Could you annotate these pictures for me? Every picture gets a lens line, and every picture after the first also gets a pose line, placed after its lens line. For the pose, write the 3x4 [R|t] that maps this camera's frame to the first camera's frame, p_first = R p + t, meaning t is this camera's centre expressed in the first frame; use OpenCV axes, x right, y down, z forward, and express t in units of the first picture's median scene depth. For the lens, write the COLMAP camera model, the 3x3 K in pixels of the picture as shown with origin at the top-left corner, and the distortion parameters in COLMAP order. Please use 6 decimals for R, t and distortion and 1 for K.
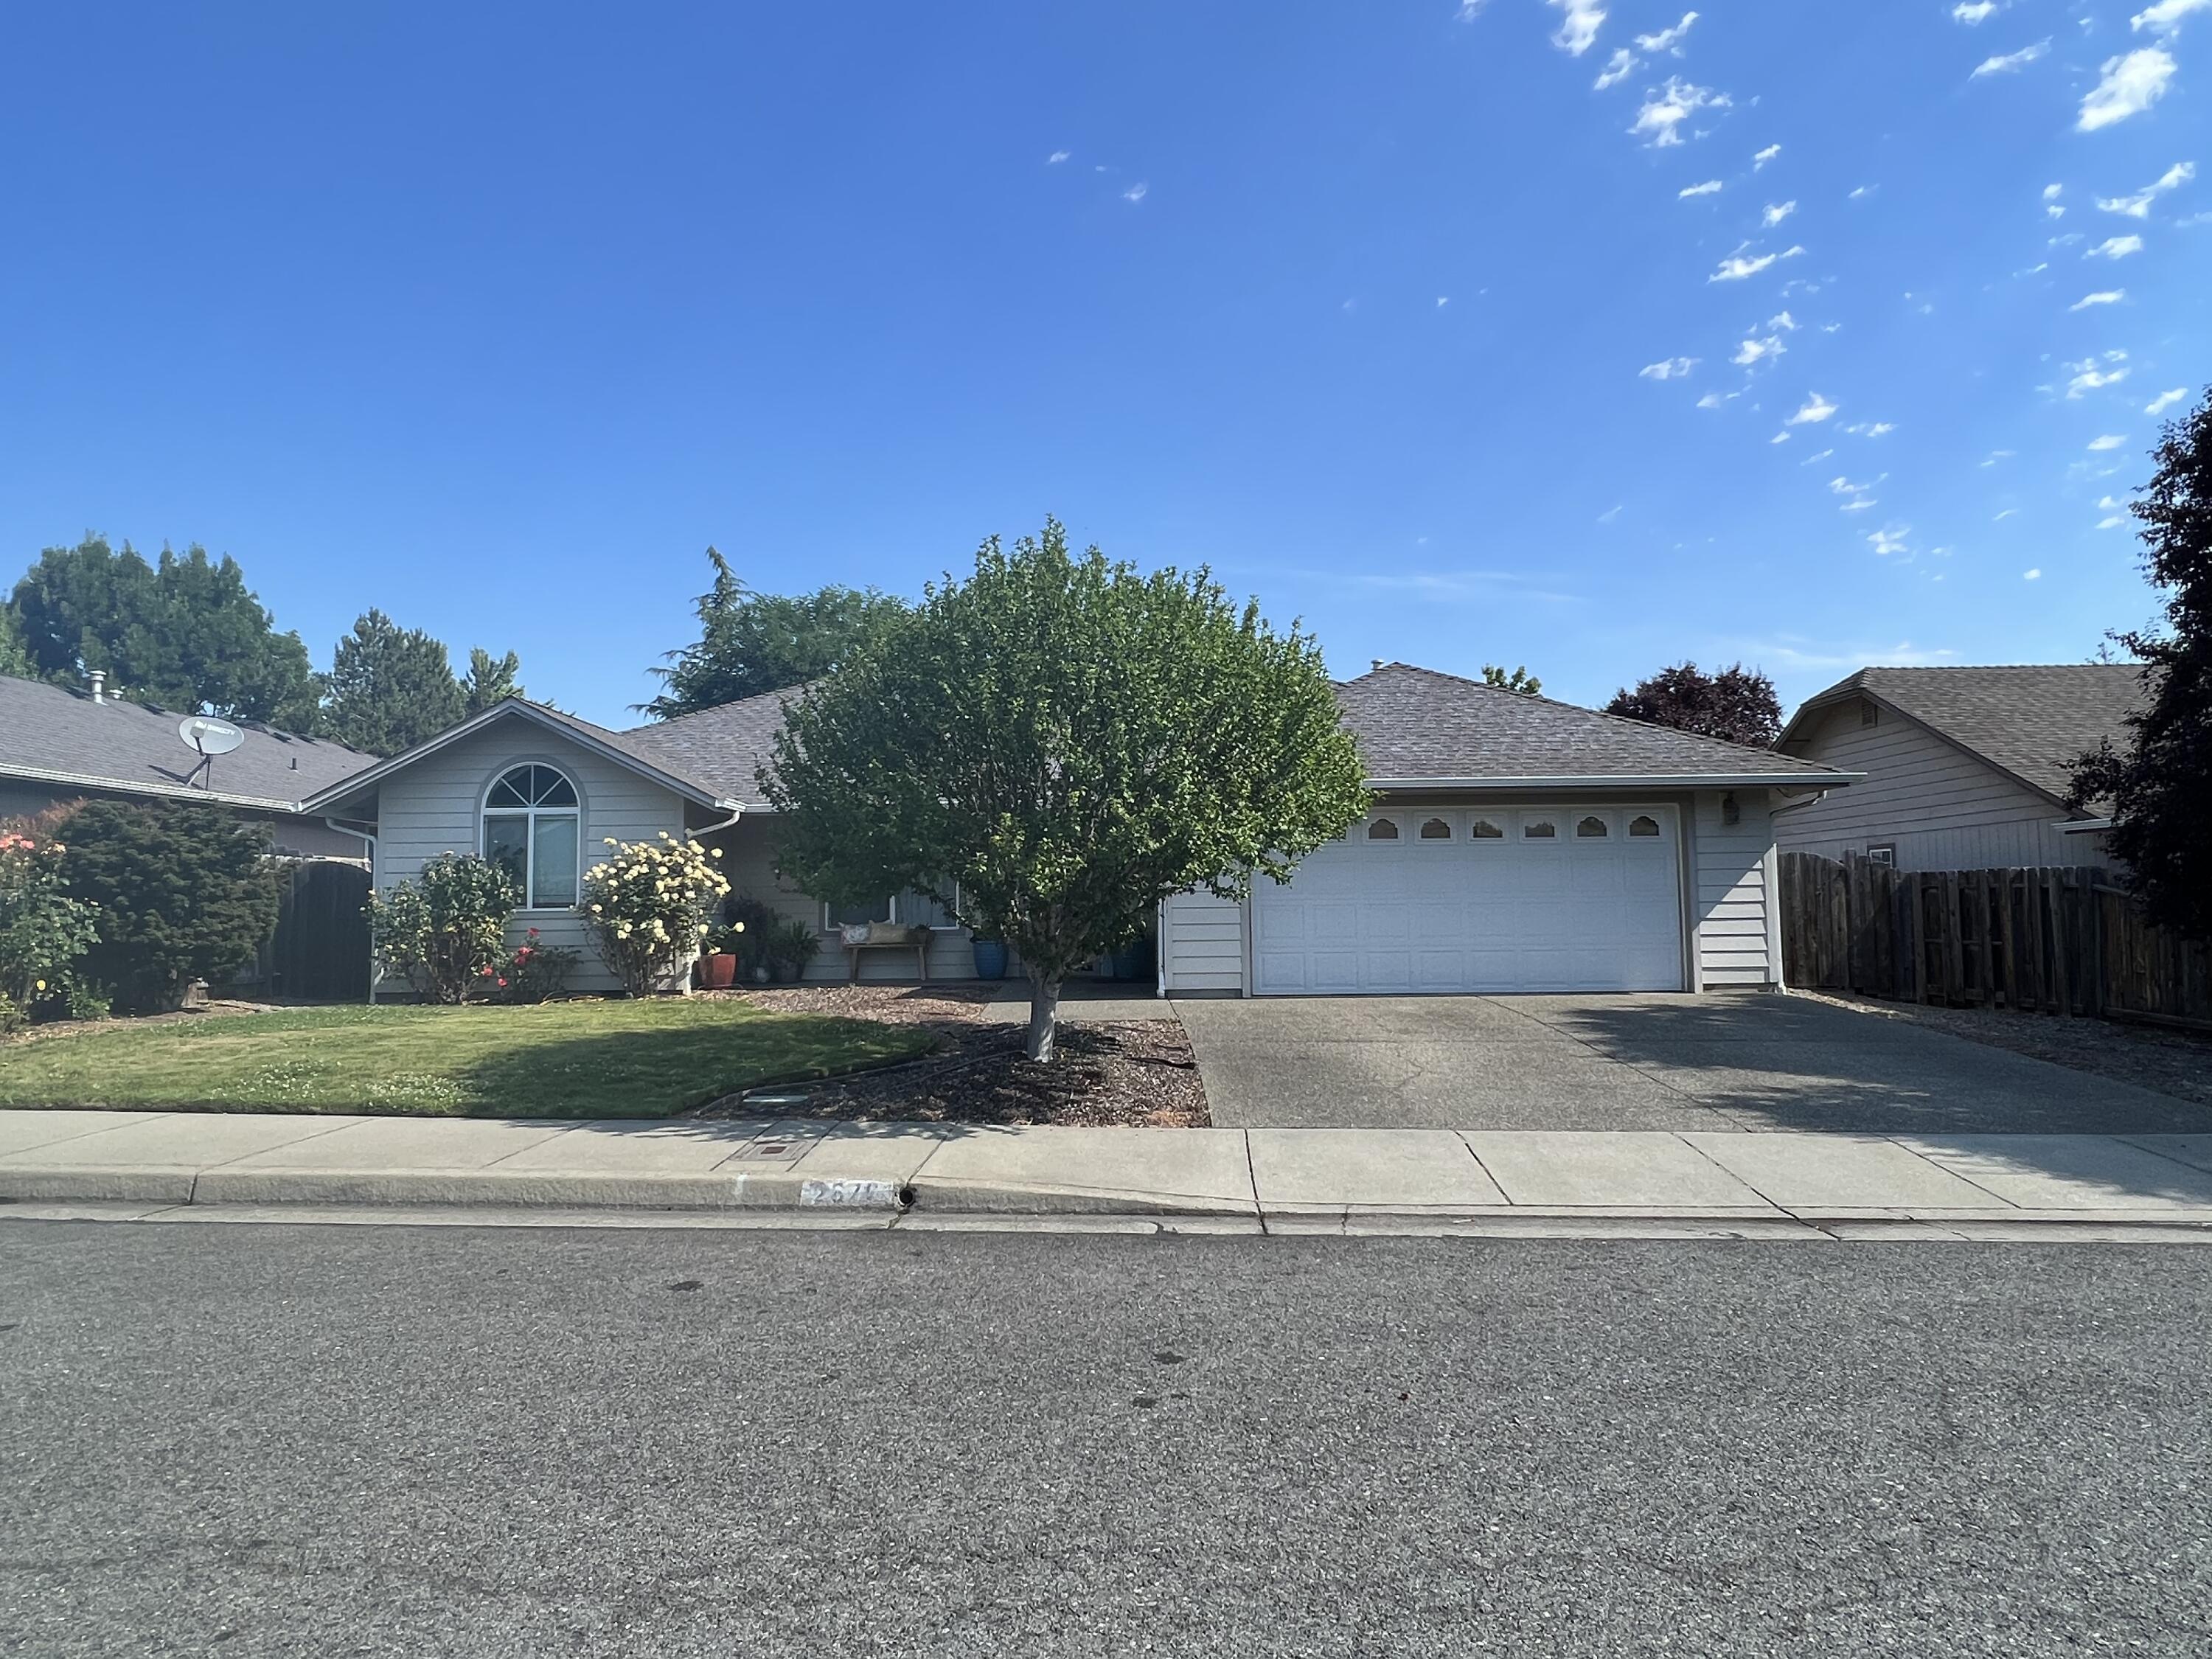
lens RADIAL K [[1343.9, 0, 1112.7], [0, 1343.9, 831.3], [0, 0, 1]] dist [-0.009363, -0.000524]
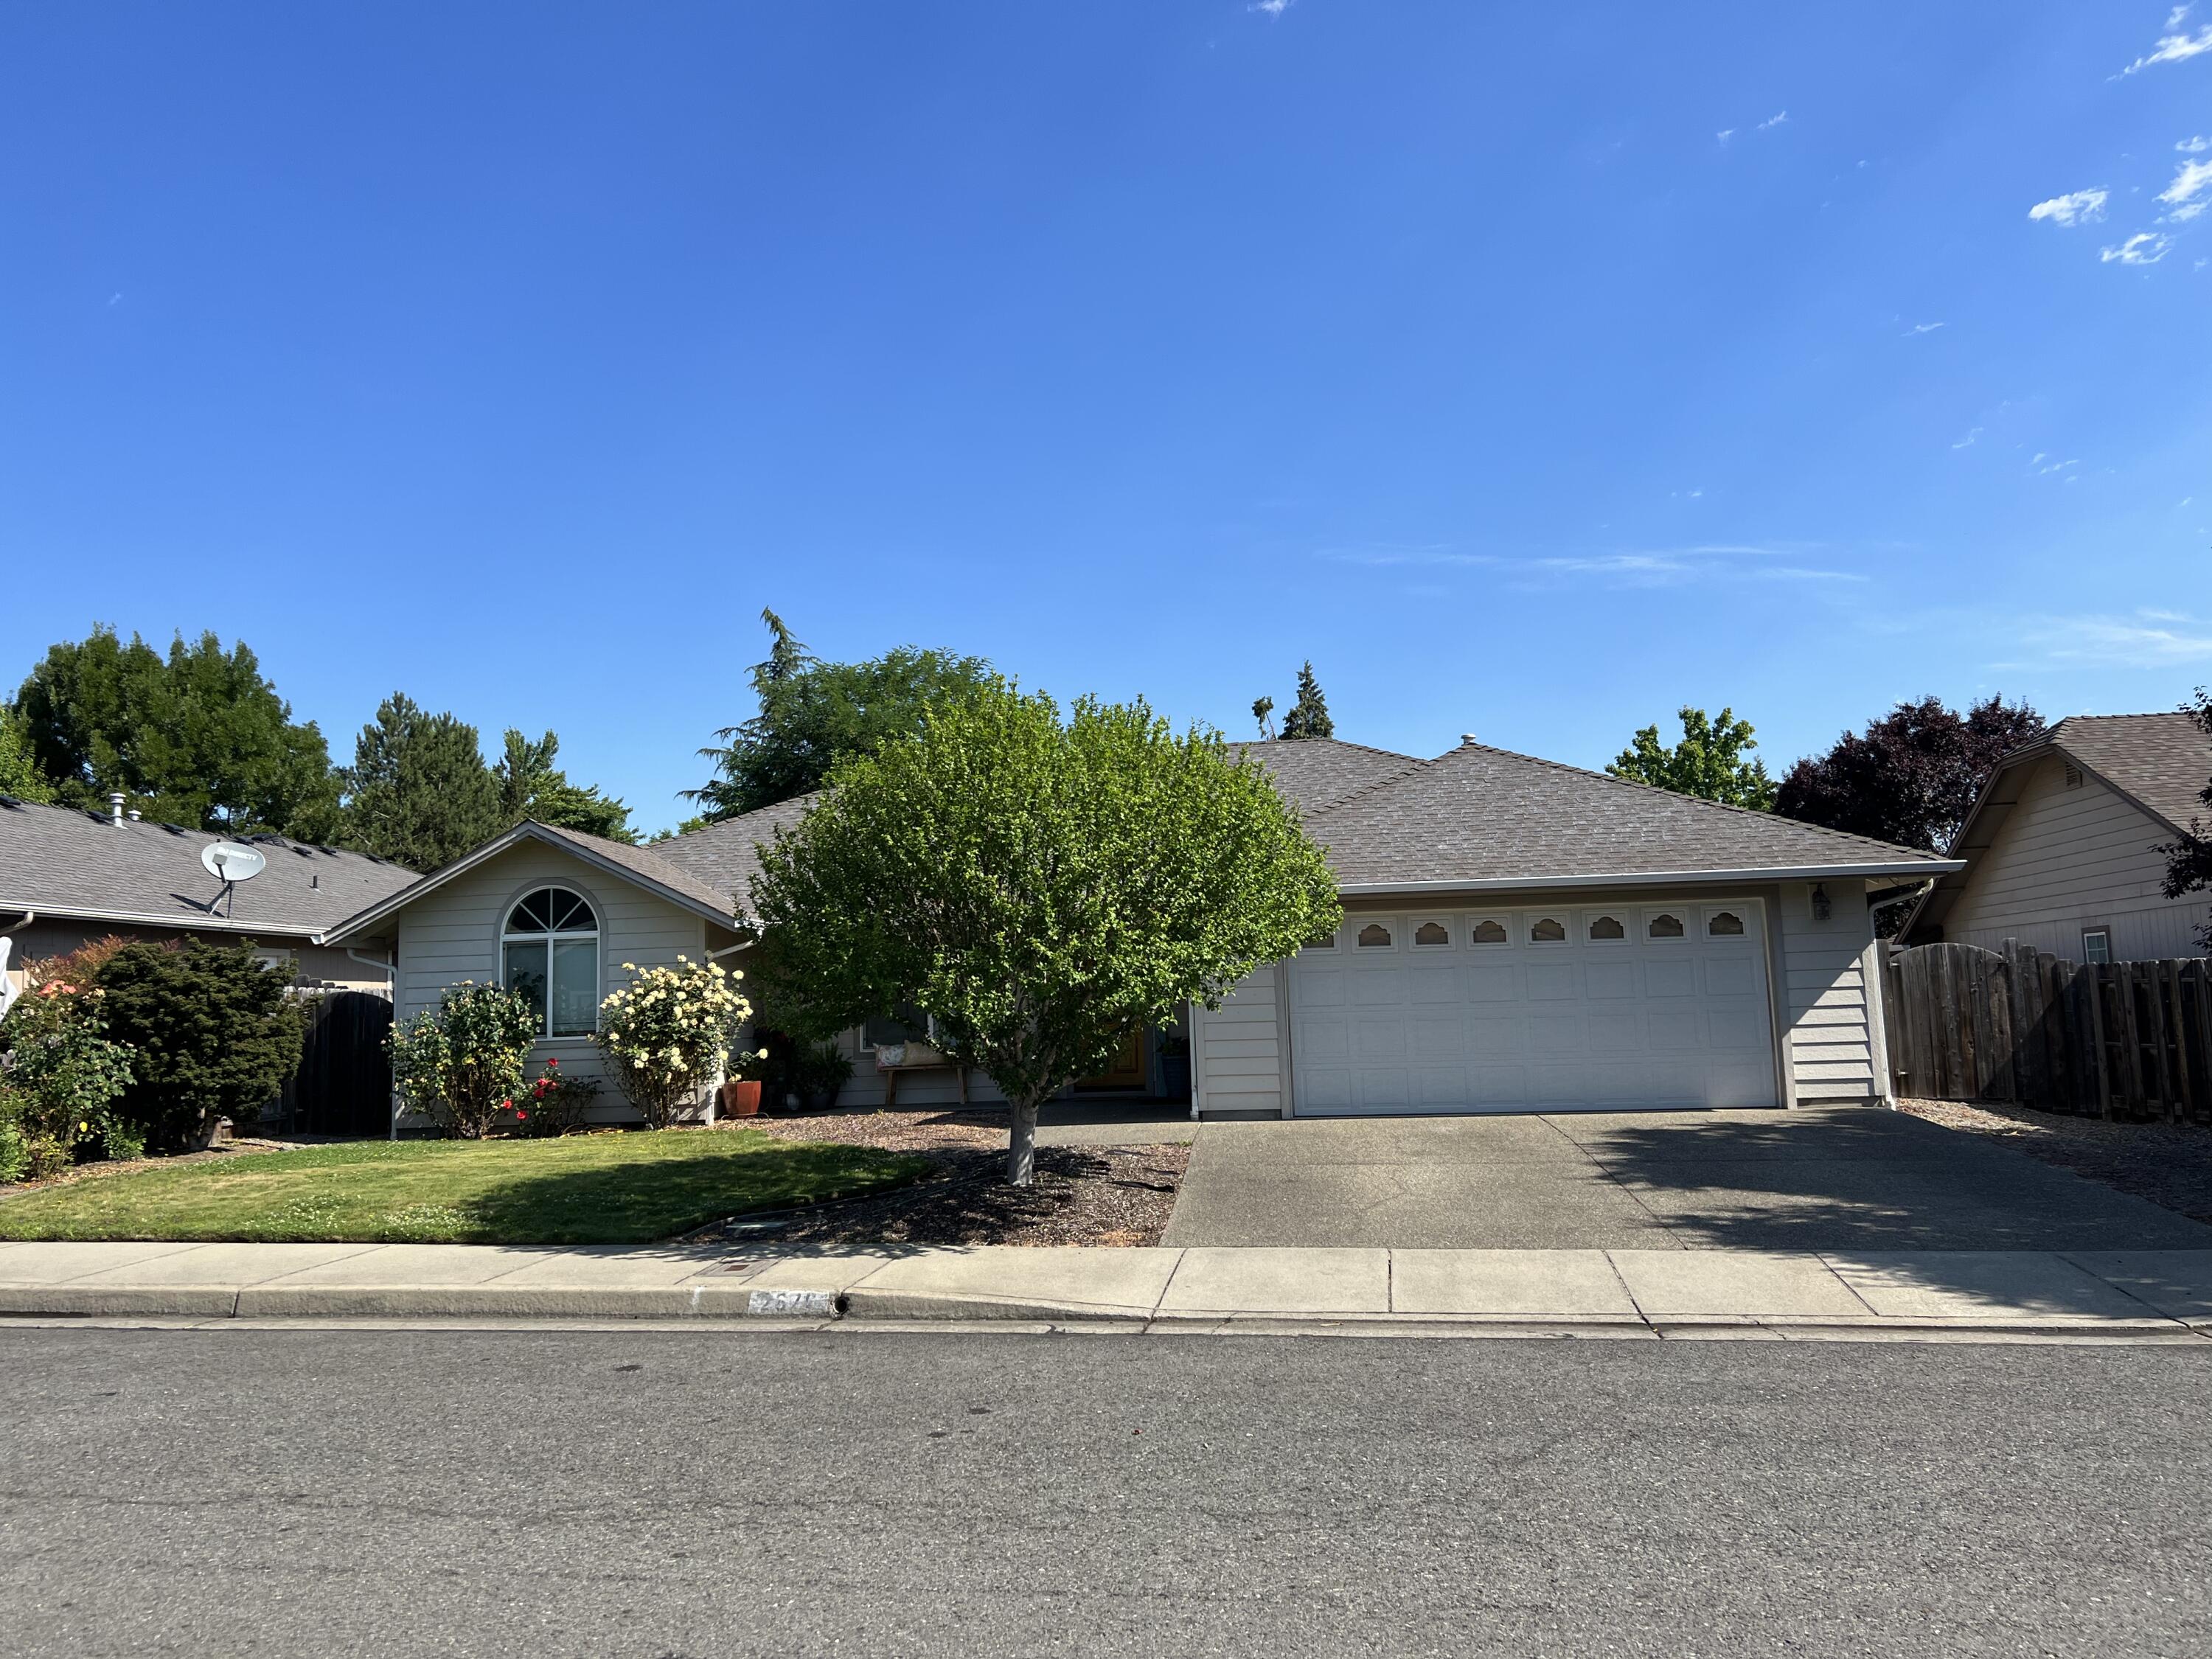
lens RADIAL K [[1669.4, 0, 1107.0], [0, 1669.4, 821.6], [0, 0, 1]] dist [0.037861, -0.041614]
pose [[0.993883, -0.032808, -0.105456, 0.104462], [0.027107, 0.998116, -0.055045, -0.021786], [0.107063, 0.051850, 0.992899, -0.177104]]
